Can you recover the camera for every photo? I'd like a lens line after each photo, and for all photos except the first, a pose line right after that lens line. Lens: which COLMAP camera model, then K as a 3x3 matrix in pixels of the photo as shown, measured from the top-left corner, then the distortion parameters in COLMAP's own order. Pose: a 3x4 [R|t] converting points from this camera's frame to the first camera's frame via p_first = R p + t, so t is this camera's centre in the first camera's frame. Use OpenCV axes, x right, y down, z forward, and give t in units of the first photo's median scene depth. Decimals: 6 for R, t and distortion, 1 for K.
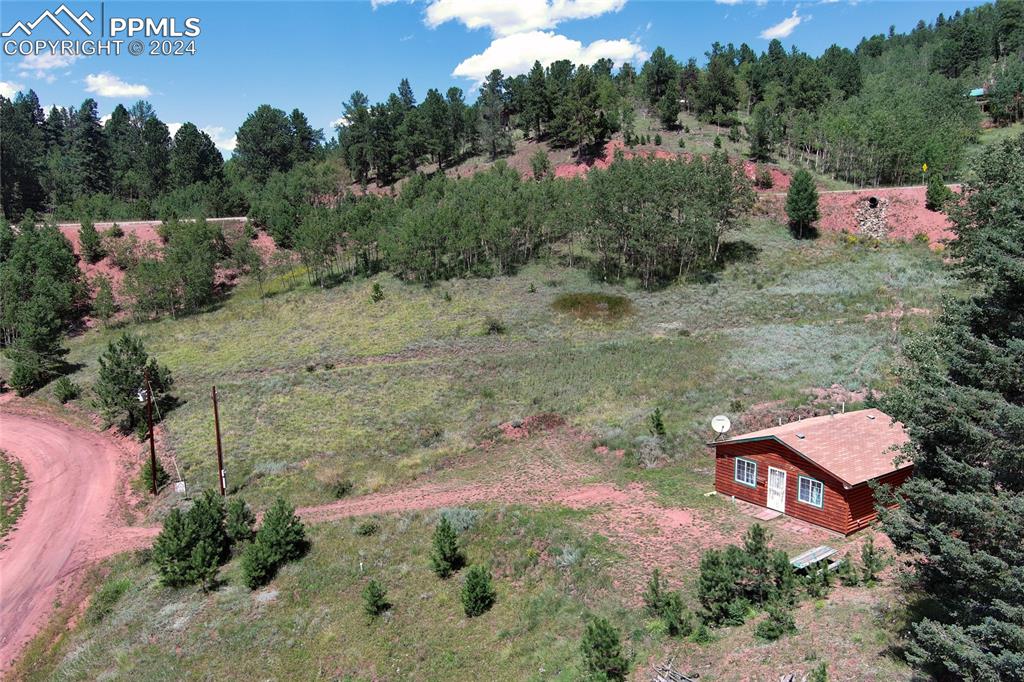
lens RADIAL K [[792.1, 0, 510.0], [0, 792.1, 342.3], [0, 0, 1]] dist [0.020269, -0.010934]
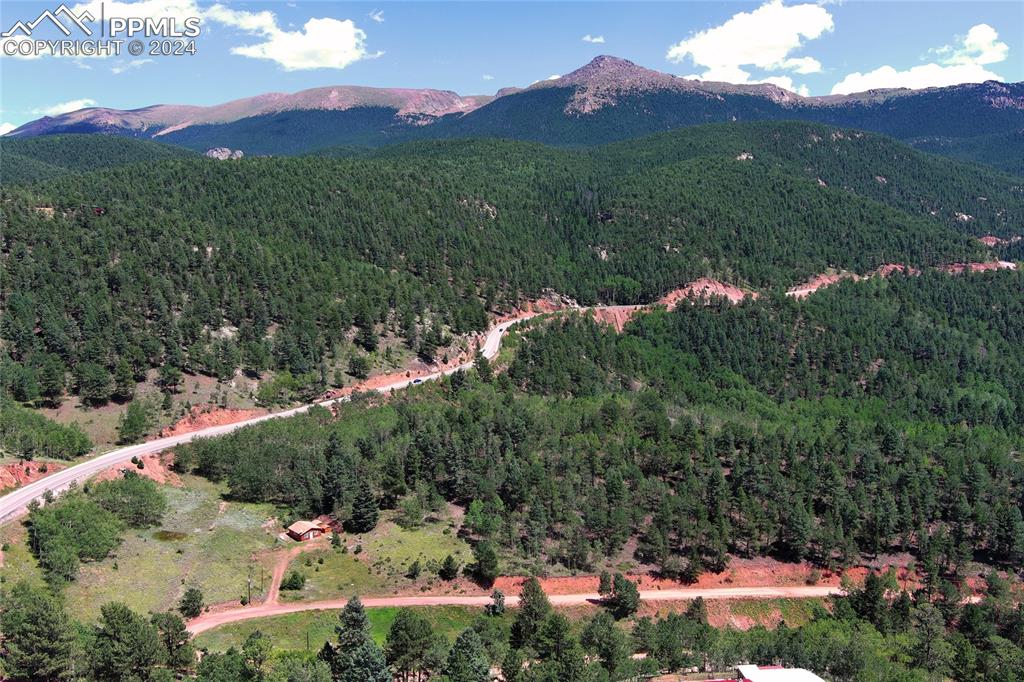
lens RADIAL K [[792.1, 0, 510.0], [0, 792.1, 342.3], [0, 0, 1]] dist [0.020269, -0.010934]
pose [[-0.145089, -0.128361, 0.981057, -4.972016], [0.153856, 0.976560, 0.150526, -1.710990], [-0.977383, 0.172781, -0.121939, -0.105932]]
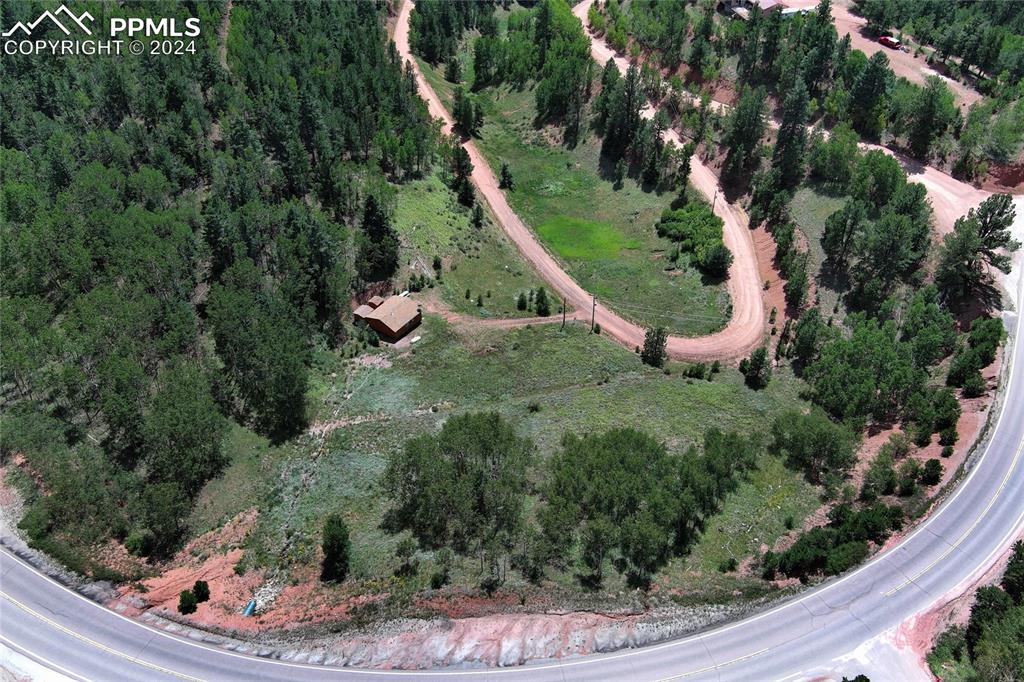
lens RADIAL K [[792.1, 0, 510.0], [0, 792.1, 342.3], [0, 0, 1]] dist [0.020269, -0.010934]
pose [[-0.942098, 0.228360, -0.245565, 0.710371], [-0.046432, 0.636408, 0.769954, -2.346637], [0.332107, 0.736775, -0.588955, 2.971872]]
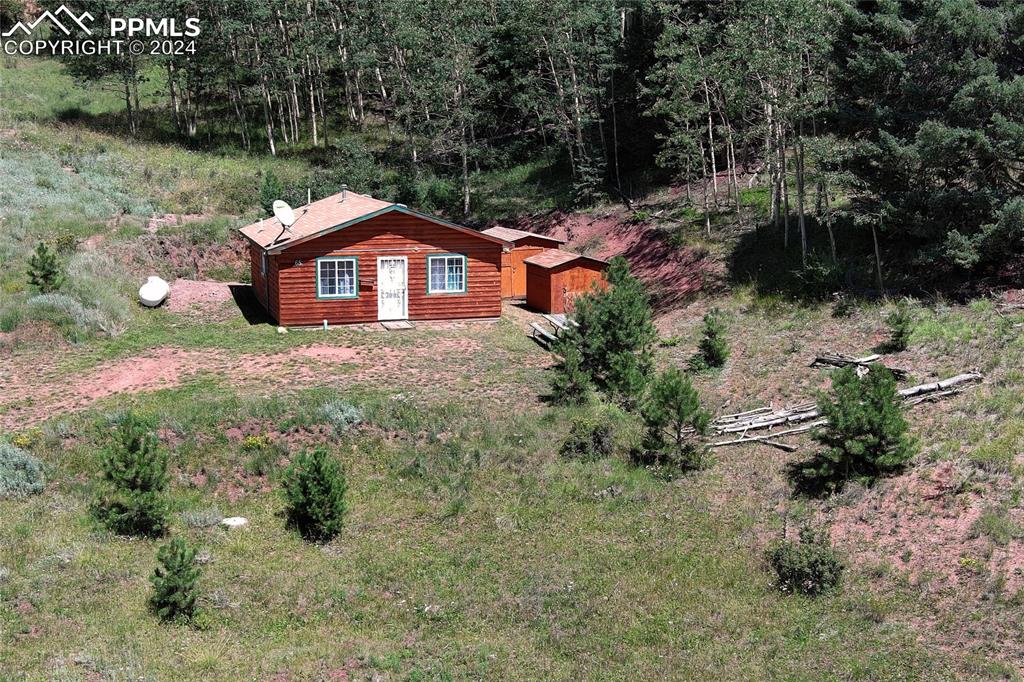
lens RADIAL K [[1427.9, 0, 512.0], [0, 1427.9, 341.0], [0, 0, 1]] dist [-0.000457, -0.020878]
pose [[0.326895, -0.134463, 0.935446, -0.594006], [0.140114, 0.985783, 0.092735, 0.100502], [-0.934616, 0.100755, 0.341088, 0.380437]]
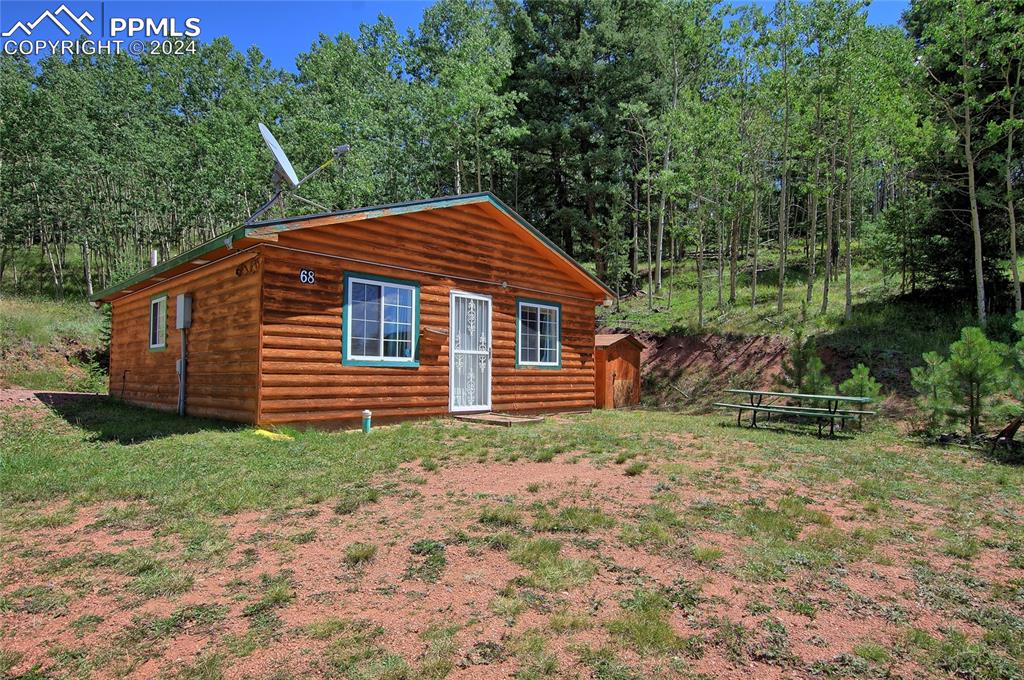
lens RADIAL K [[574.6, 0, 515.6], [0, 574.6, 344.9], [0, 0, 1]] dist [-0.025570, 0.000495]
pose [[-0.194447, 0.070526, 0.978374, 0.057795], [0.150880, 0.987693, -0.041211, 0.150326], [-0.969240, 0.139604, -0.202695, 0.793372]]
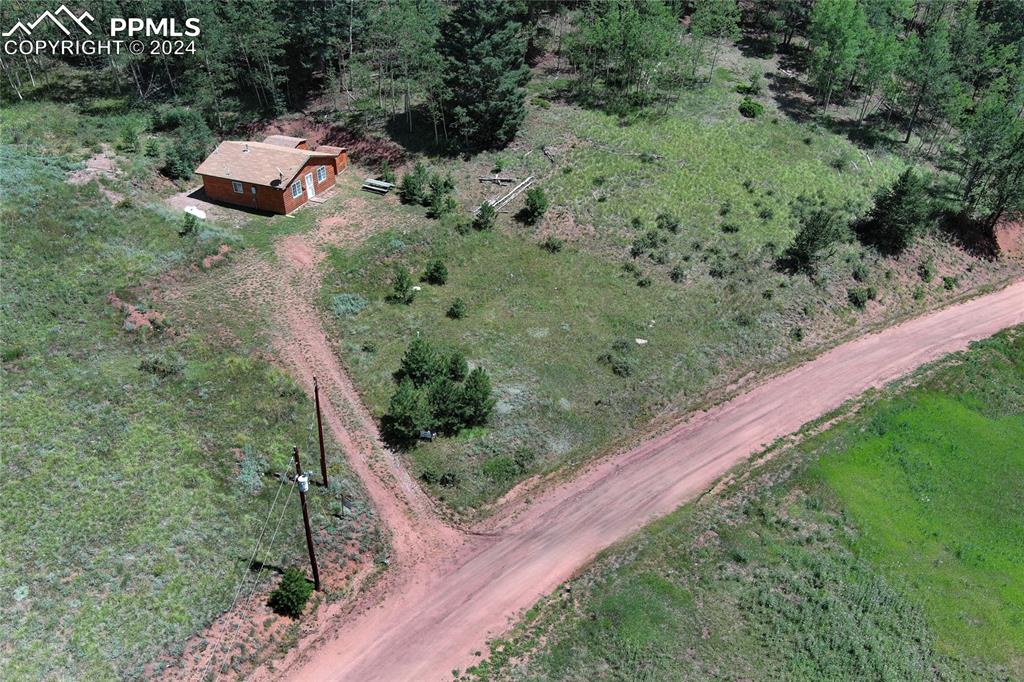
lens RADIAL K [[792.1, 0, 510.0], [0, 792.1, 342.3], [0, 0, 1]] dist [0.020269, -0.010934]
pose [[-0.533175, -0.456190, 0.712471, -1.006667], [0.129422, 0.788264, 0.601573, -0.416294], [-0.836047, 0.412953, -0.361241, 1.081132]]
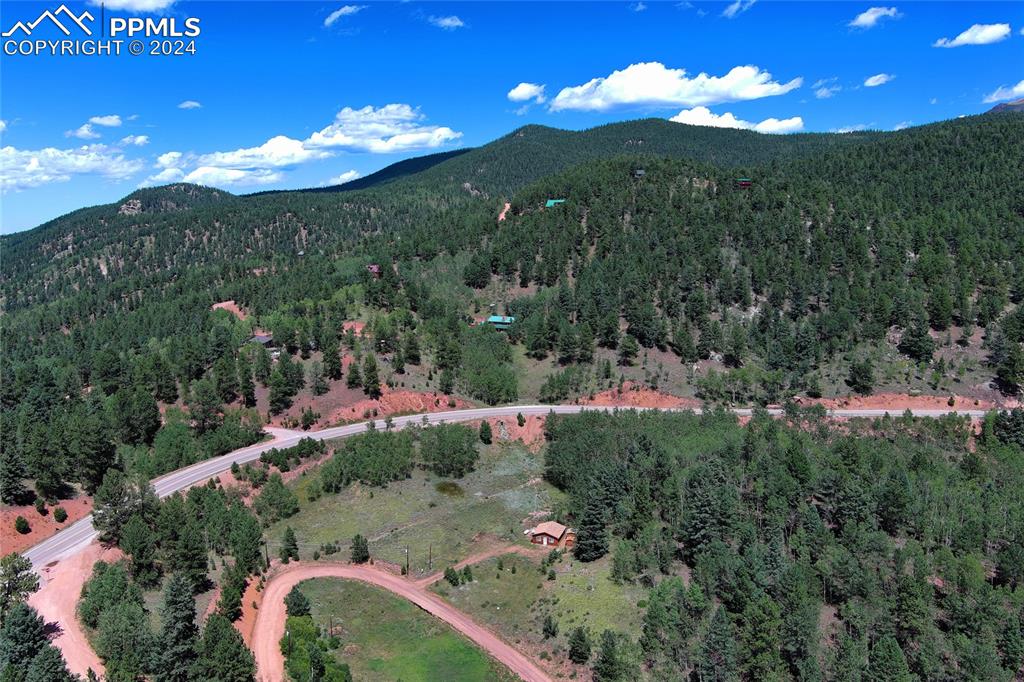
lens RADIAL K [[792.1, 0, 510.0], [0, 792.1, 342.3], [0, 0, 1]] dist [0.020269, -0.010934]
pose [[0.804532, -0.078572, 0.588689, -2.442690], [0.085592, 0.996202, 0.015988, -1.060482], [-0.587709, 0.037524, 0.808202, -2.767215]]
